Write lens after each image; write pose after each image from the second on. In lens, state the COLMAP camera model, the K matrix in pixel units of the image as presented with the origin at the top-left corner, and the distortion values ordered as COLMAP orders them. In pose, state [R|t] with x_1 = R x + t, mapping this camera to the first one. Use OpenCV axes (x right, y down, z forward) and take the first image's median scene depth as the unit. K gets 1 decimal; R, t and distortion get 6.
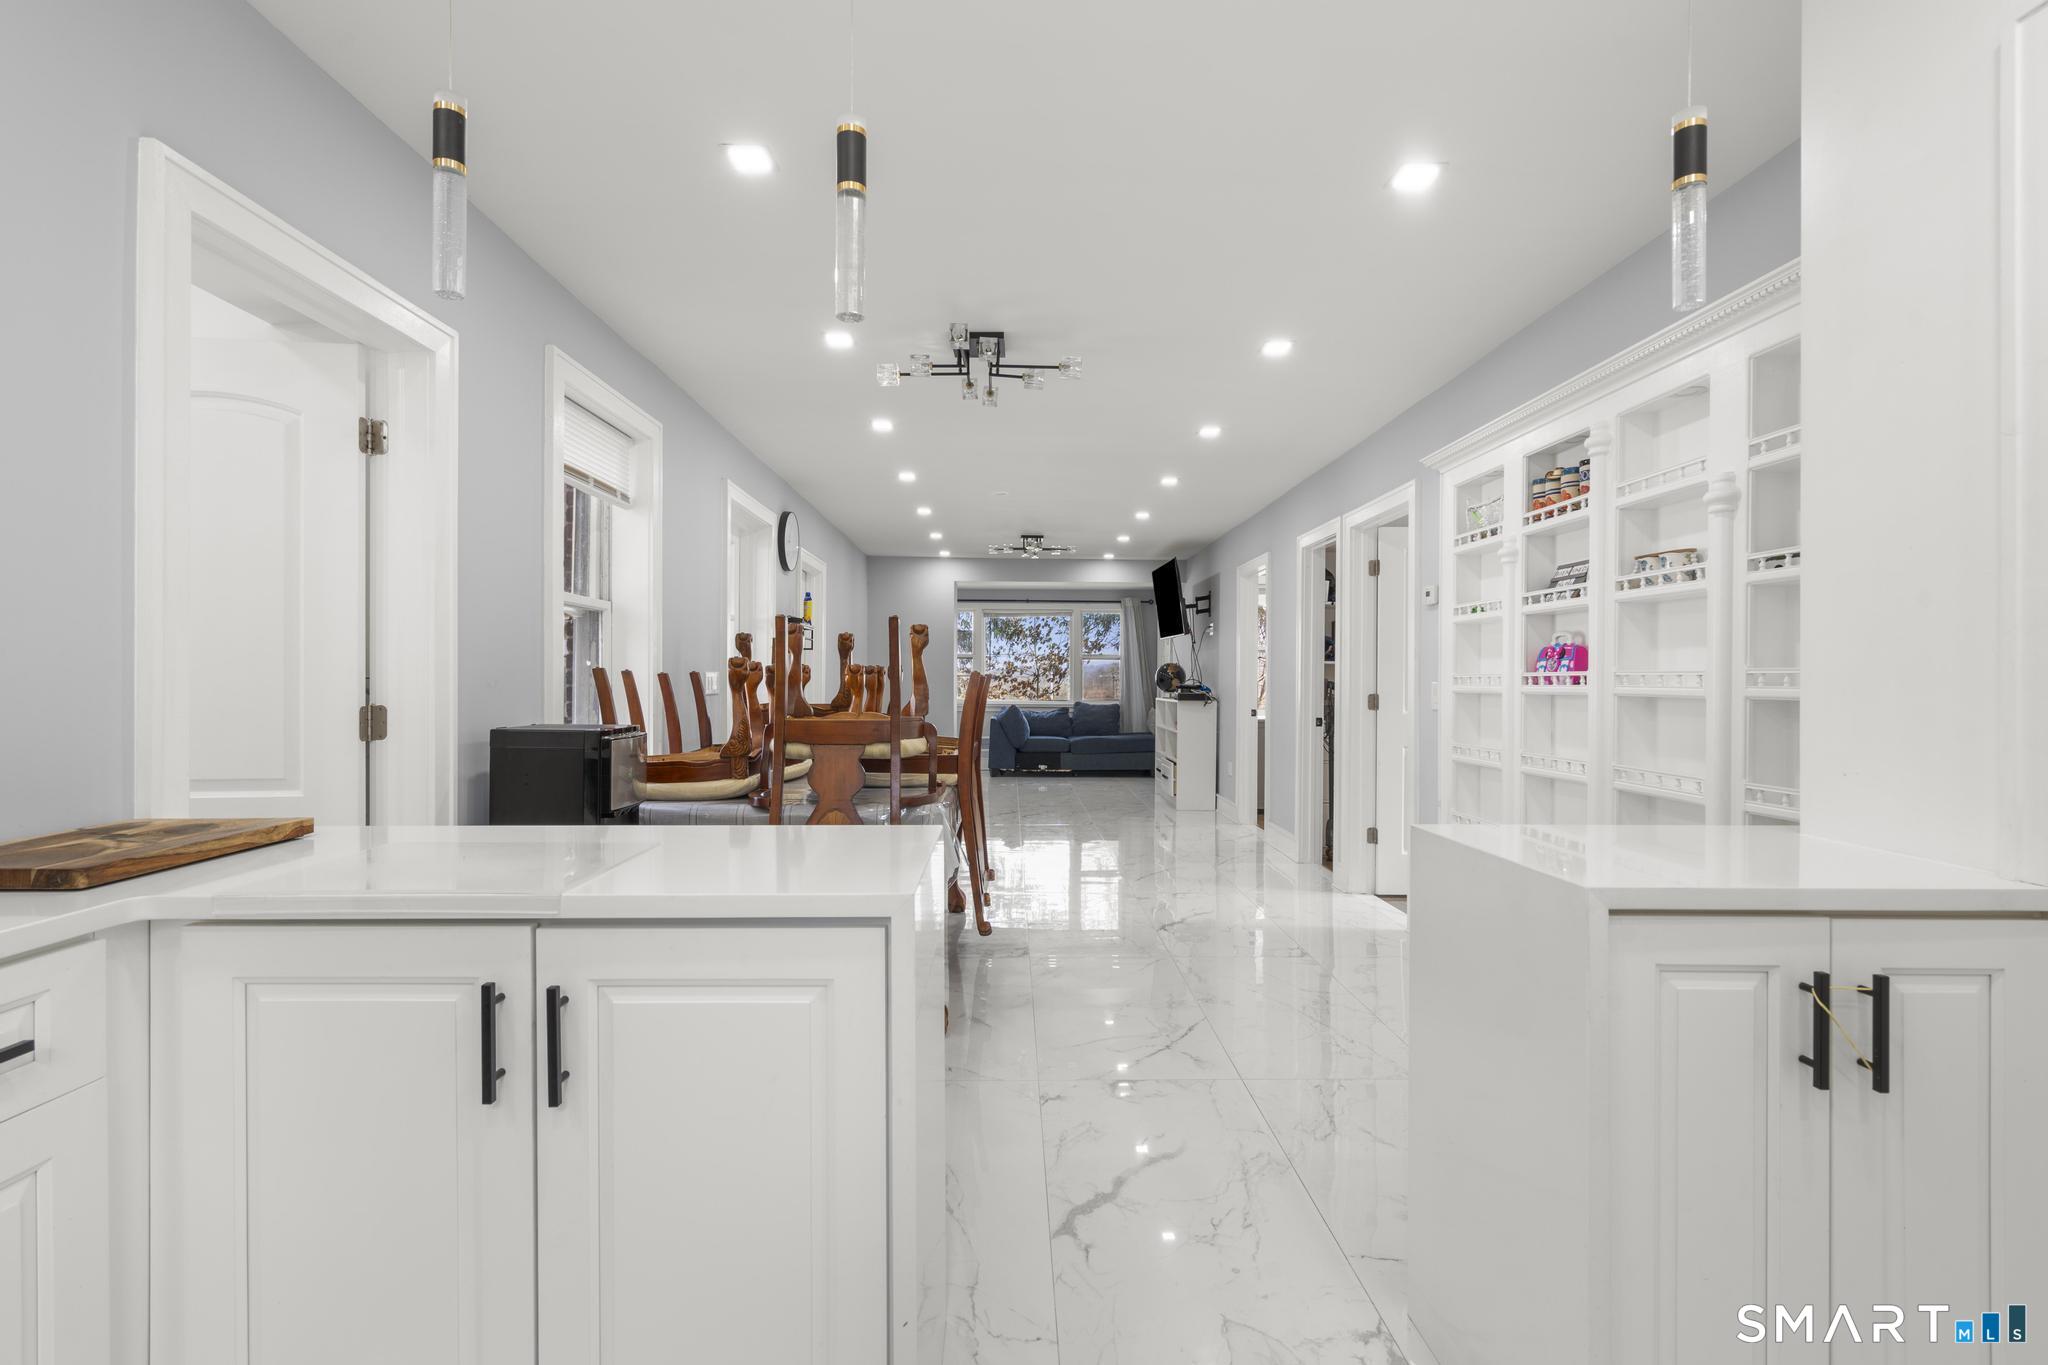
lens RADIAL K [[935.7, 0, 1016.1], [0, 935.7, 676.3], [0, 0, 1]] dist [0.003384, 0.000970]
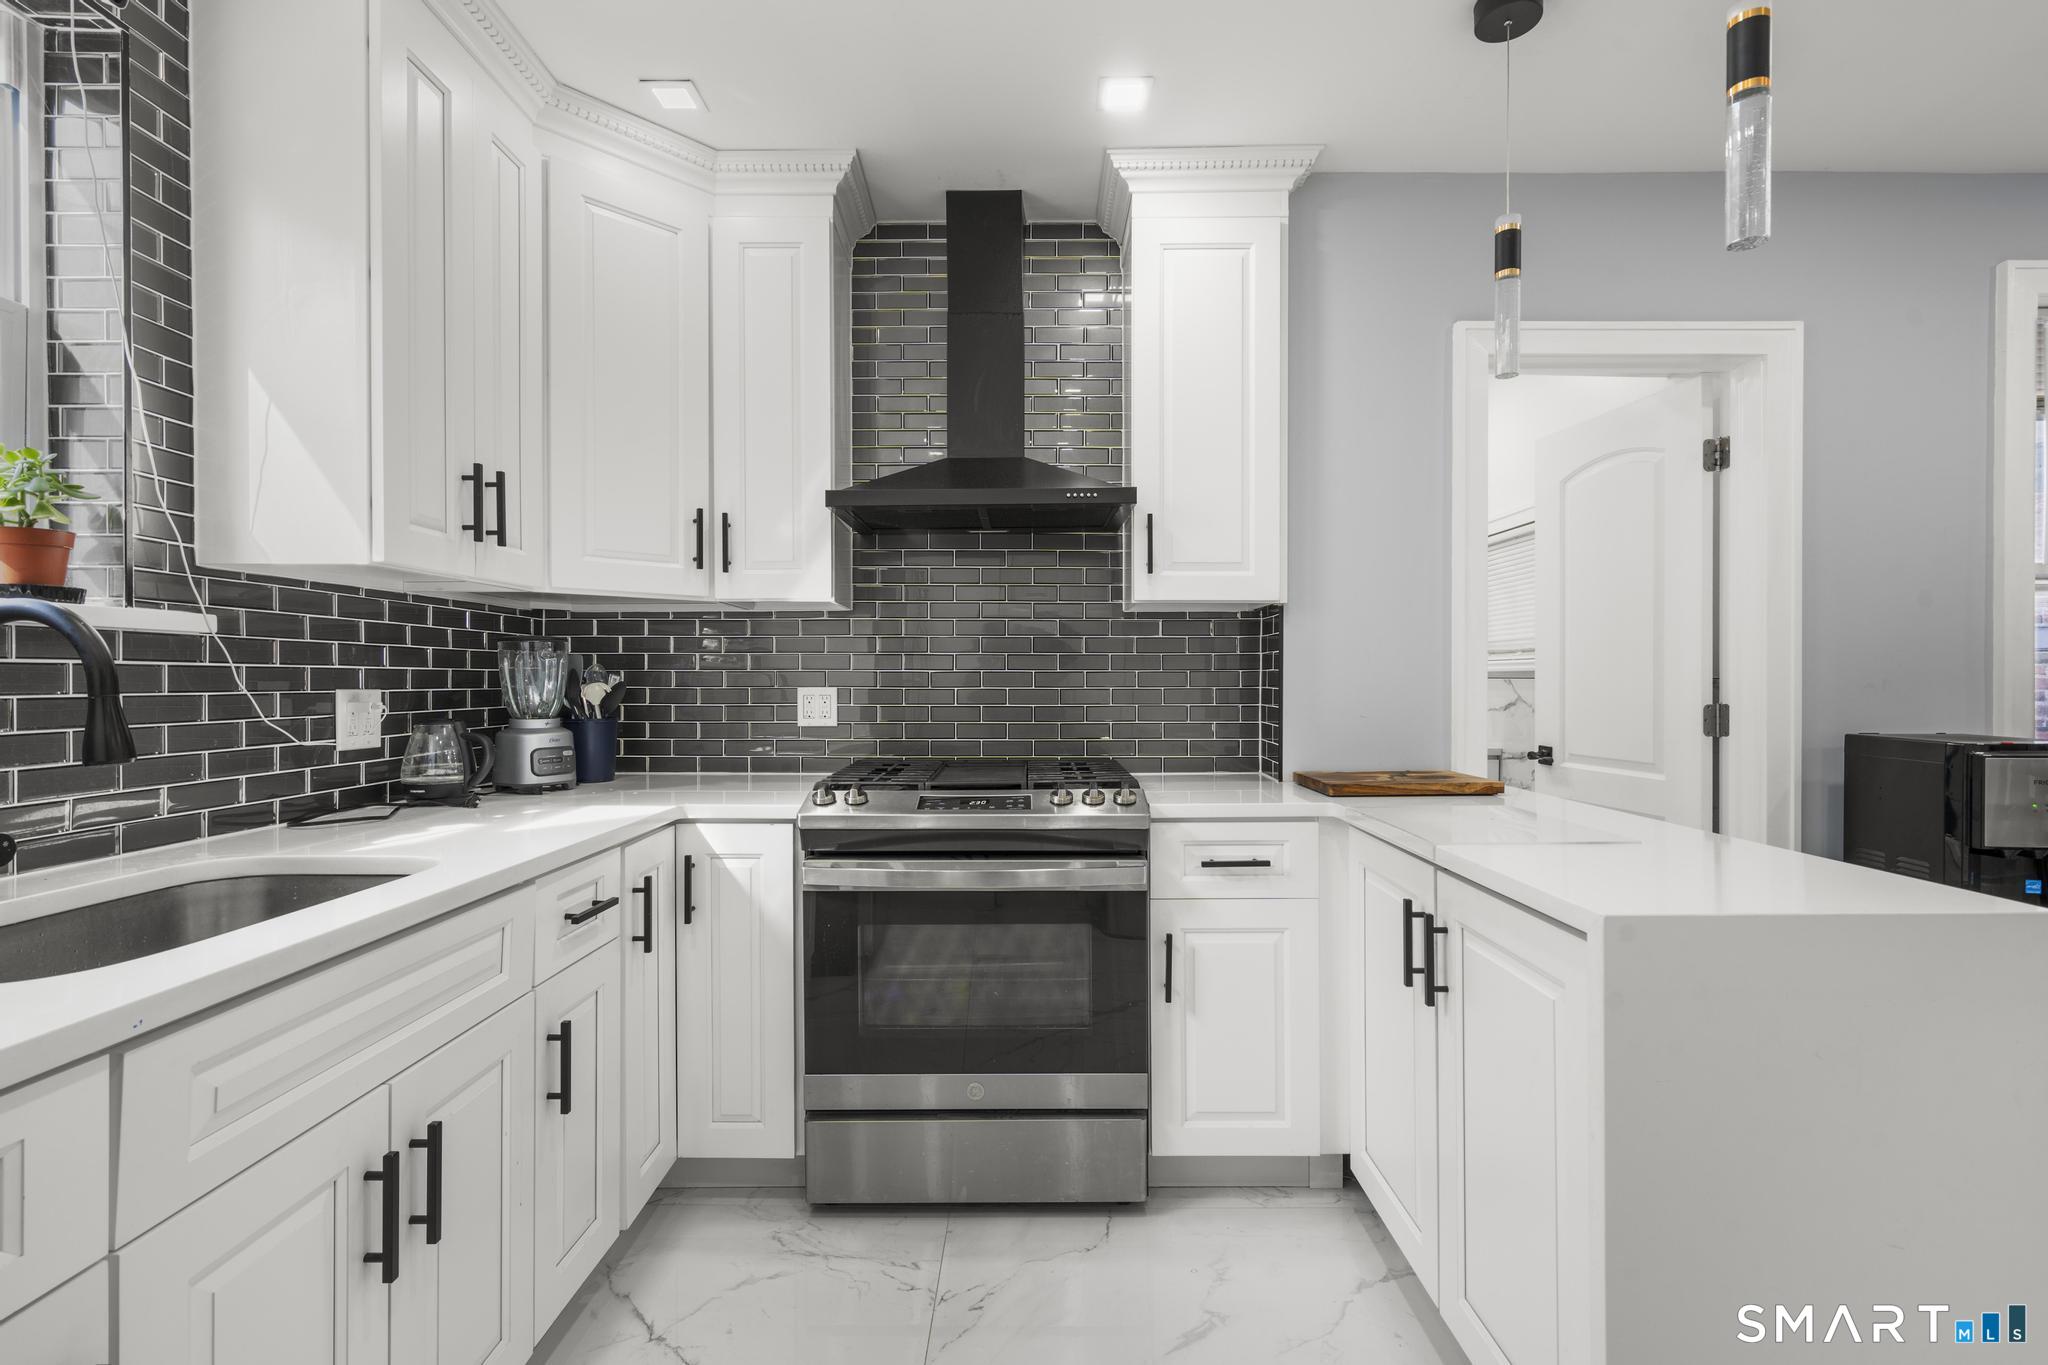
lens RADIAL K [[935.7, 0, 1025.2], [0, 935.7, 678.5], [0, 0, 1]] dist [0.003384, 0.000970]
pose [[-0.032831, -0.000634, -0.999461, 0.338279], [0.001651, 0.999998, -0.000689, 0.000781], [0.999460, -0.001672, -0.032830, 0.196921]]
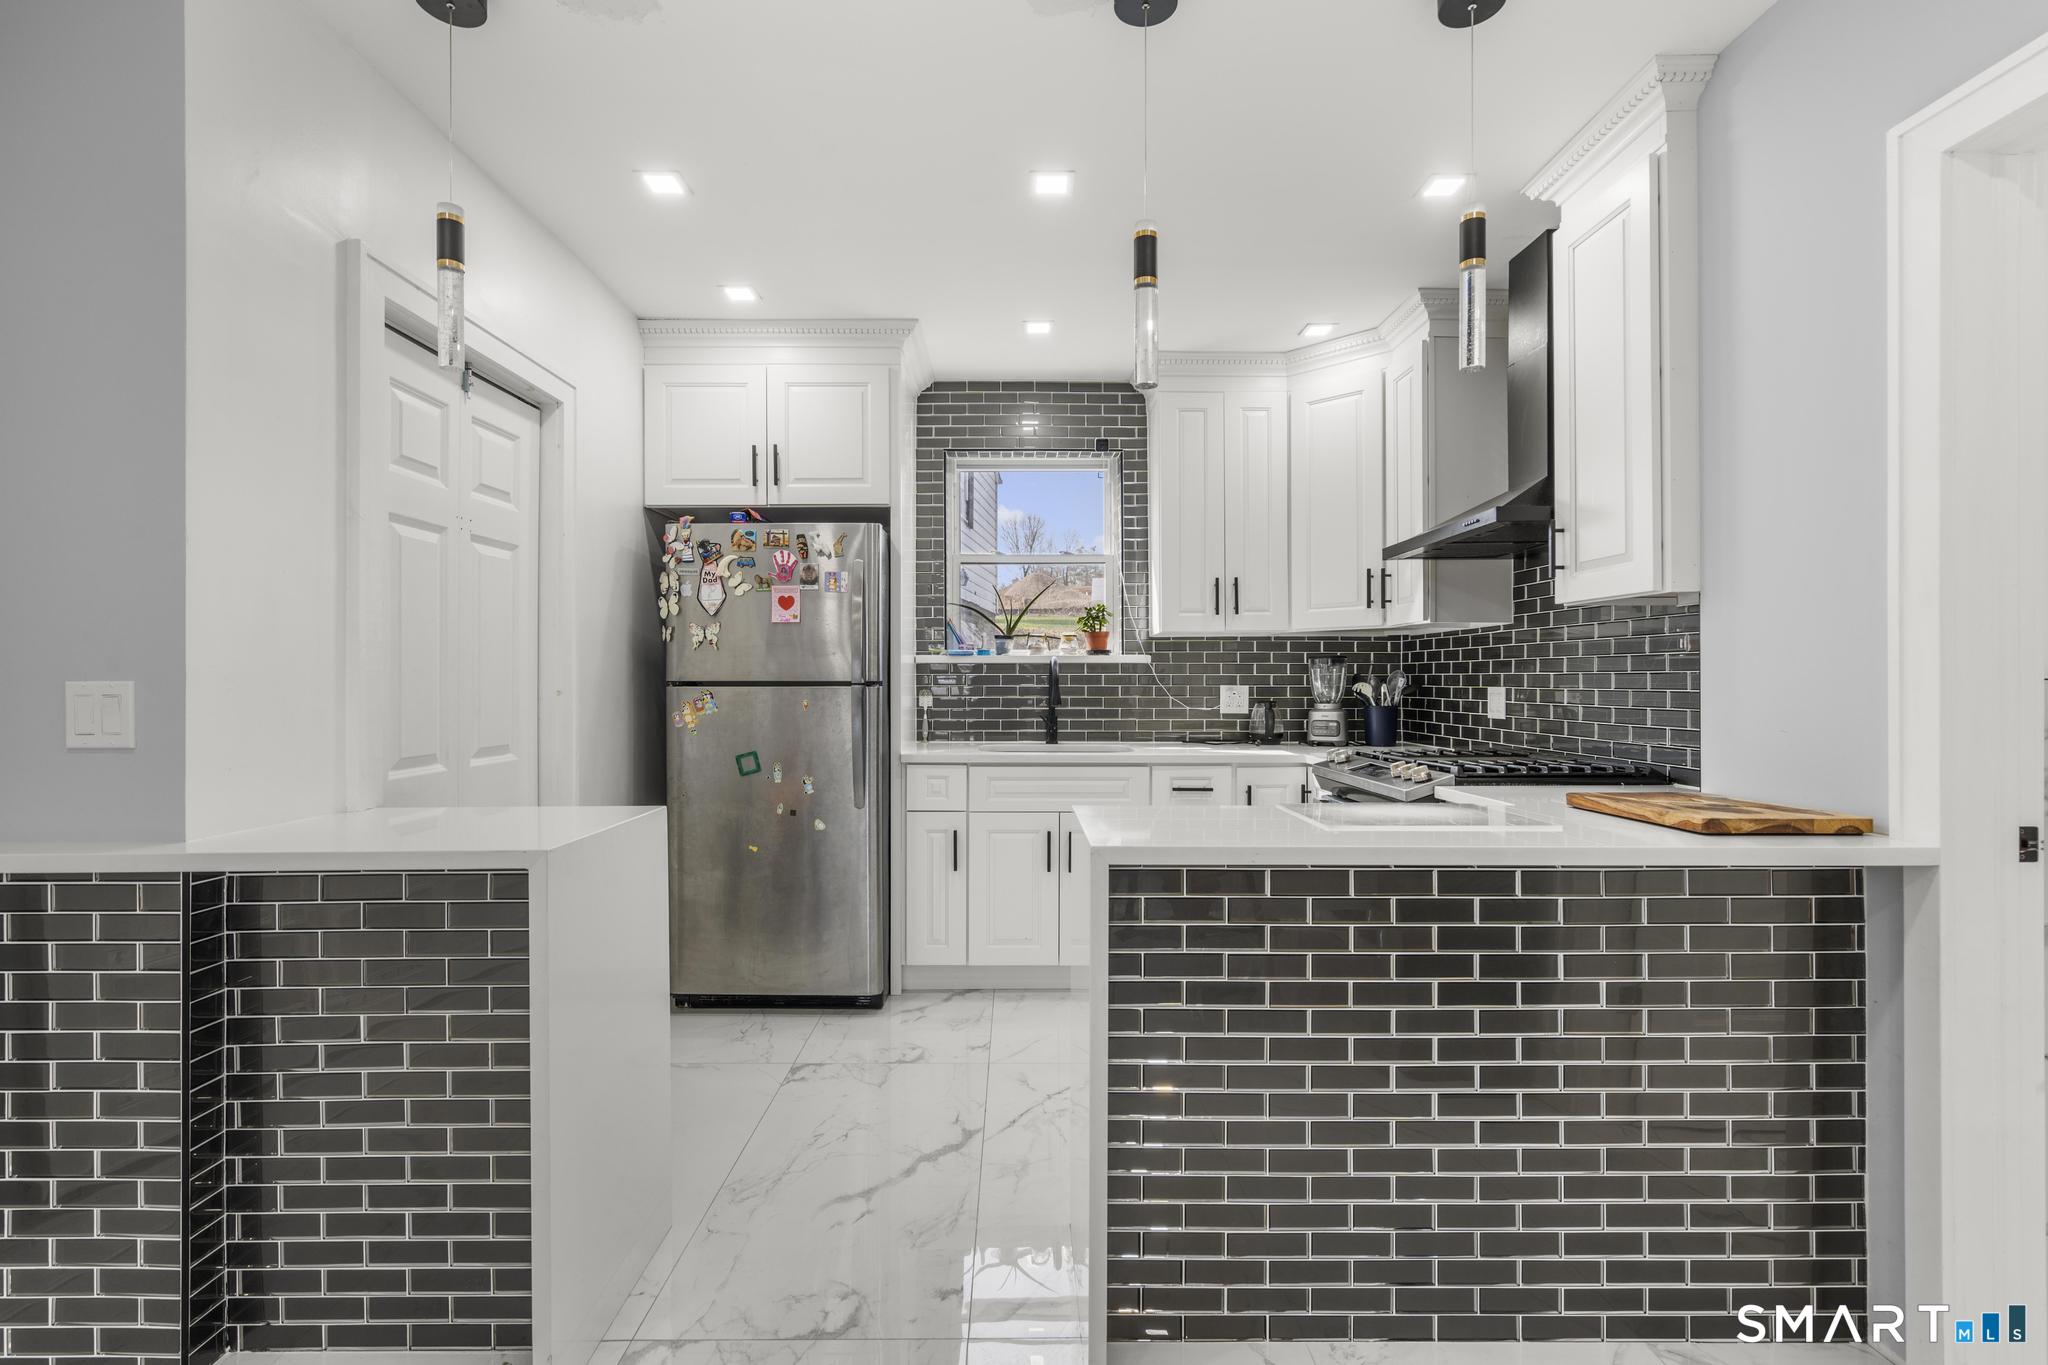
lens RADIAL K [[935.7, 0, 1025.4], [0, 935.7, 681.4], [0, 0, 1]] dist [0.003384, 0.000970]
pose [[-0.999943, 0.000032, 0.010634, -0.017037], [0.000010, 0.999998, -0.001985, 0.004342], [-0.010635, -0.001985, -0.999941, 1.118811]]
